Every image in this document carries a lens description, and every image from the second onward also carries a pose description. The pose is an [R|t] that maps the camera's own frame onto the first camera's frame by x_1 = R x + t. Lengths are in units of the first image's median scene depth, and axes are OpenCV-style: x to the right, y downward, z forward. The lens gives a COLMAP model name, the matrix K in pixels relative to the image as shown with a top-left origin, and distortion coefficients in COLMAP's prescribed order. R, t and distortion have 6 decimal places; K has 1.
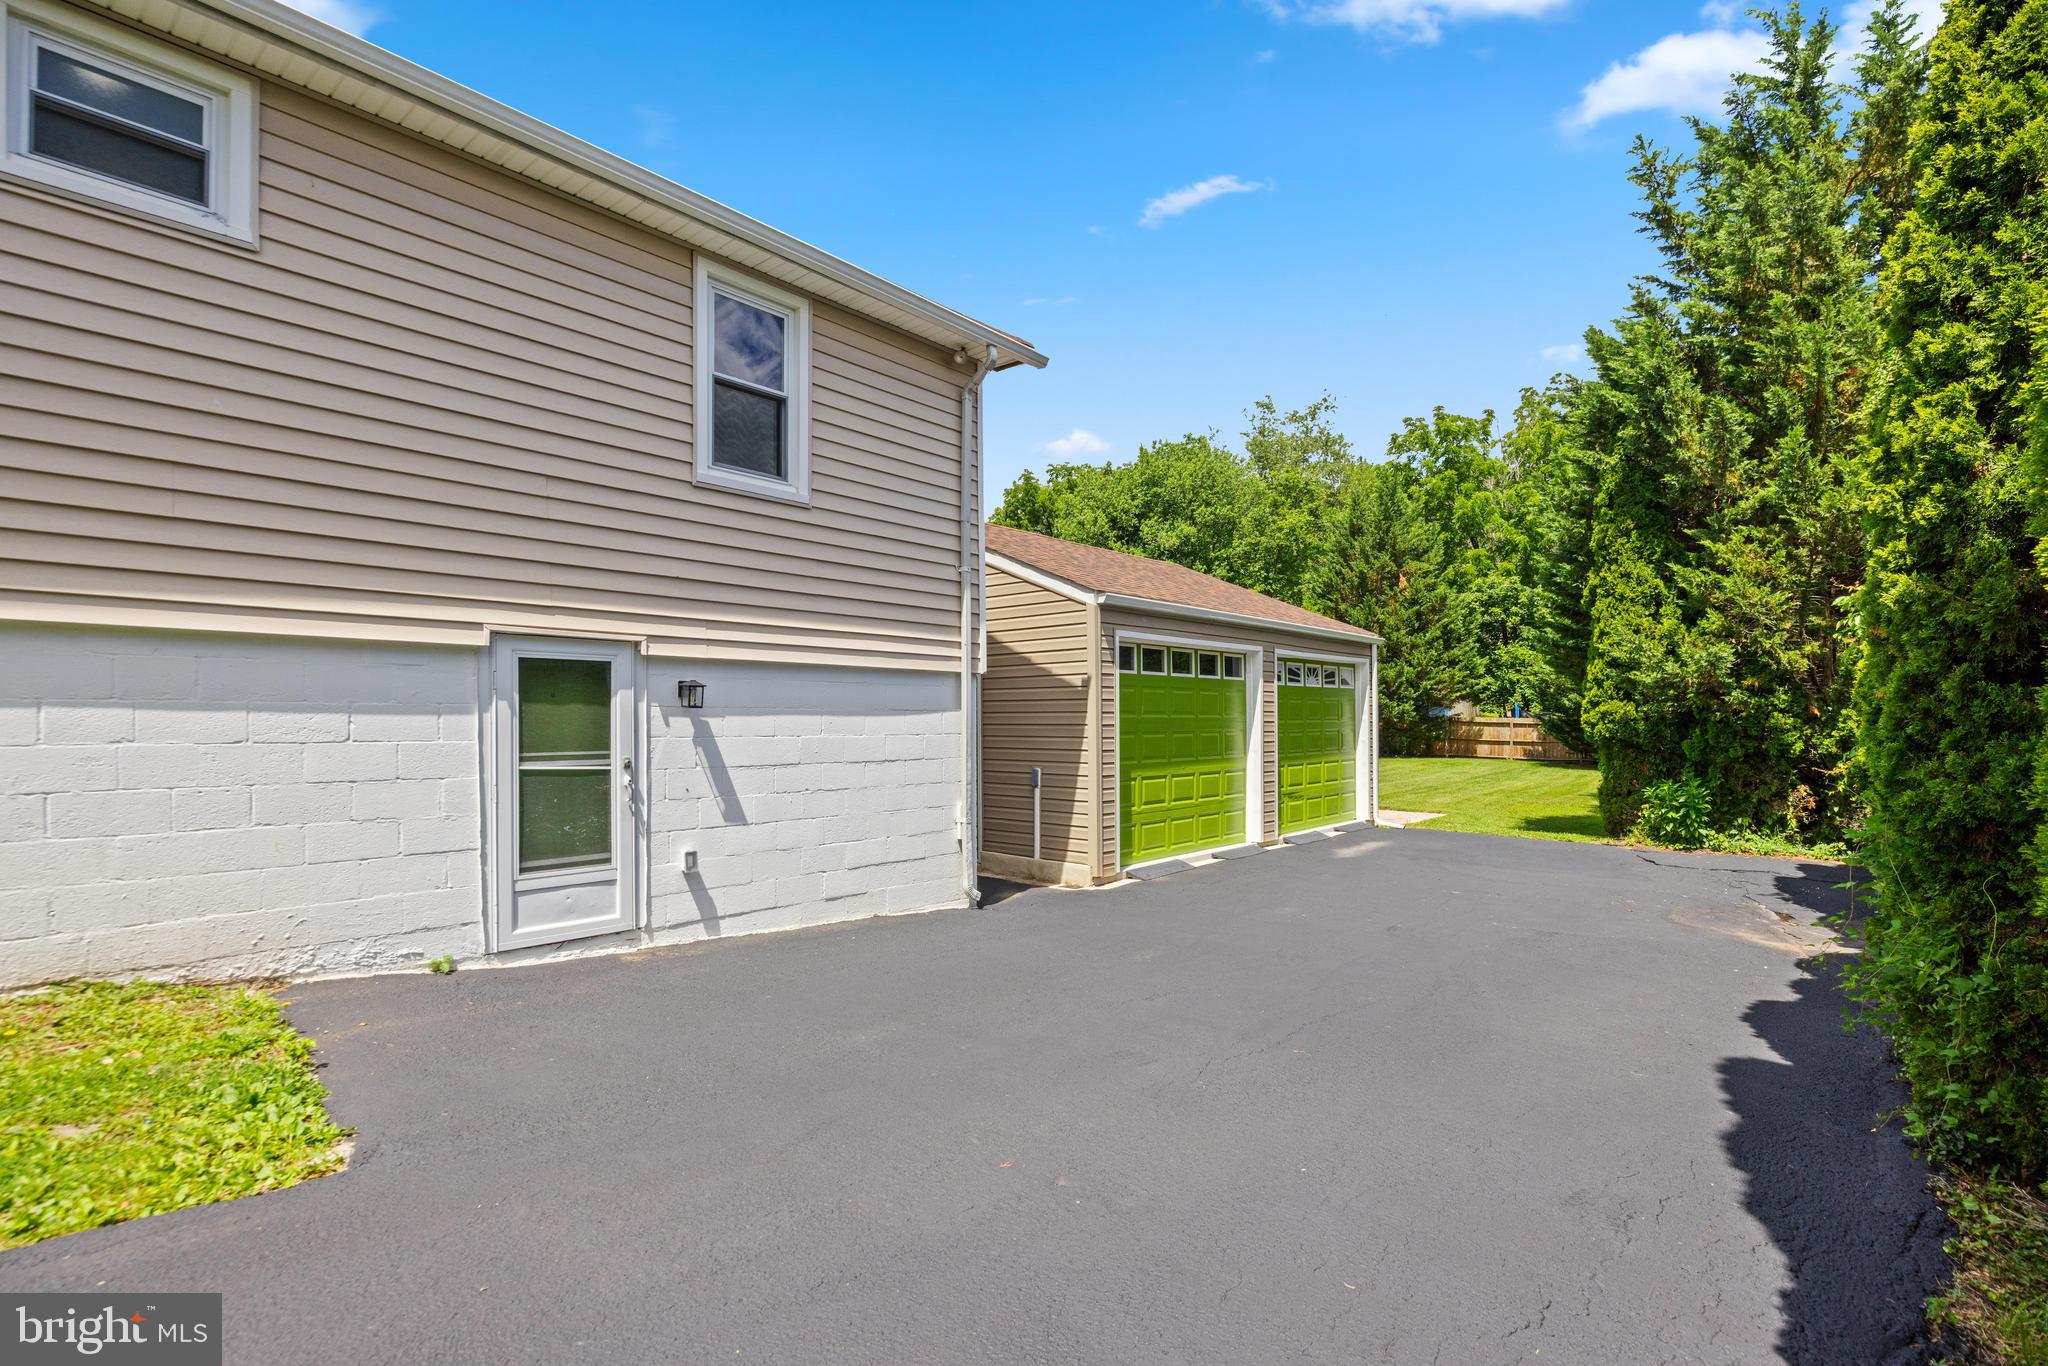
lens RADIAL K [[958.9, 0, 1016.7], [0, 958.9, 734.6], [0, 0, 1]] dist [-0.012248, -0.000531]
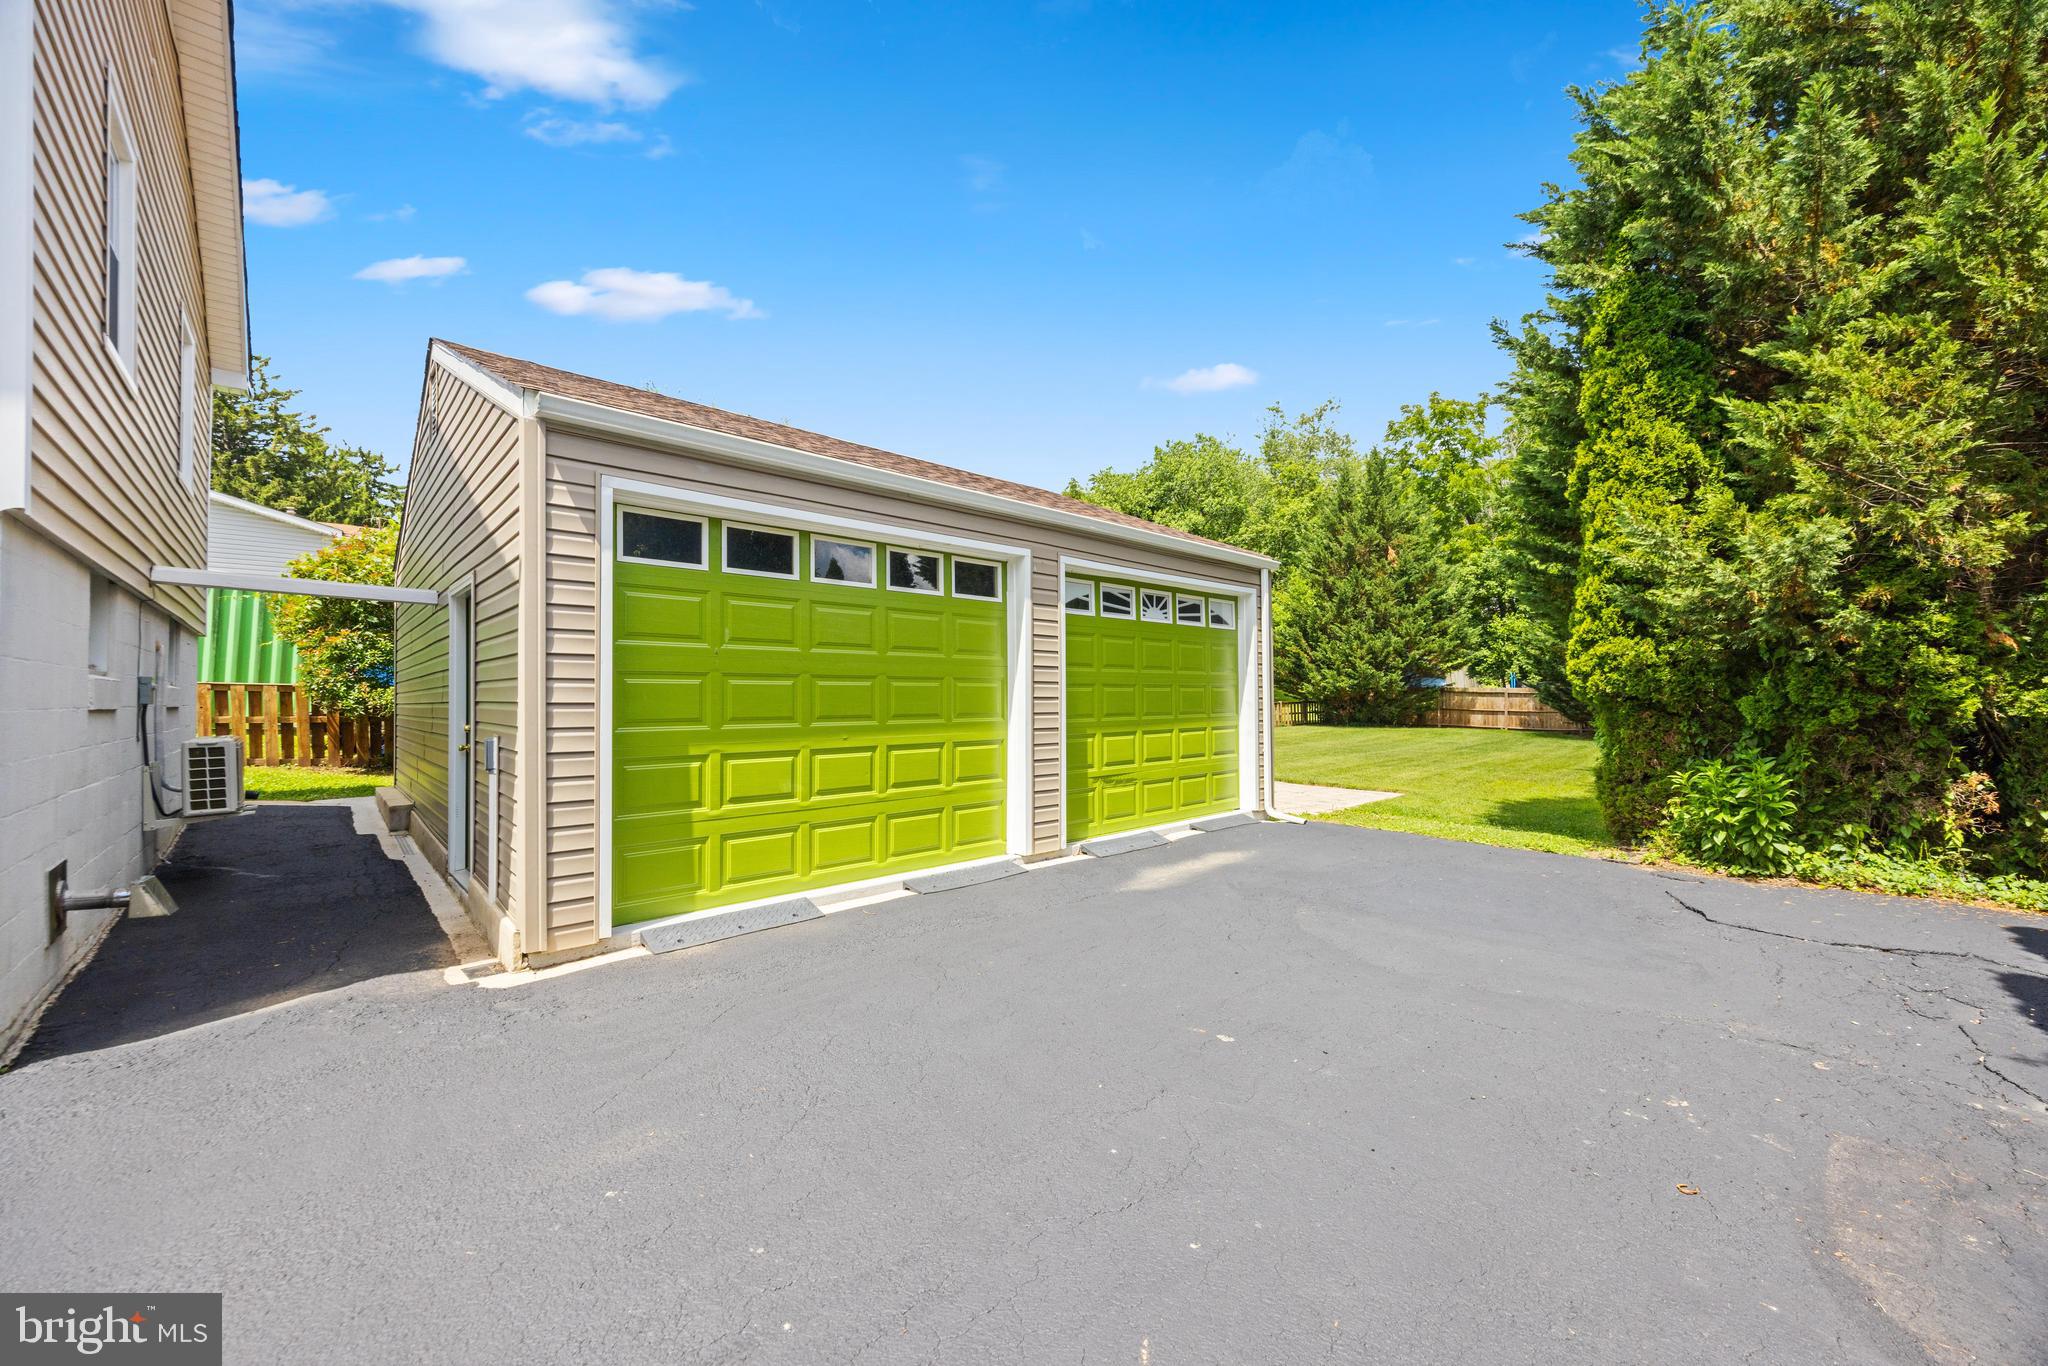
lens RADIAL K [[776.4, 0, 1022.2], [0, 776.4, 696.5], [0, 0, 1]] dist [-0.001379, 0.000866]
pose [[0.995573, -0.000943, -0.093989, 0.267592], [-0.000563, 0.999872, -0.016001, 0.013553], [0.093992, 0.015983, 0.995445, 0.431126]]
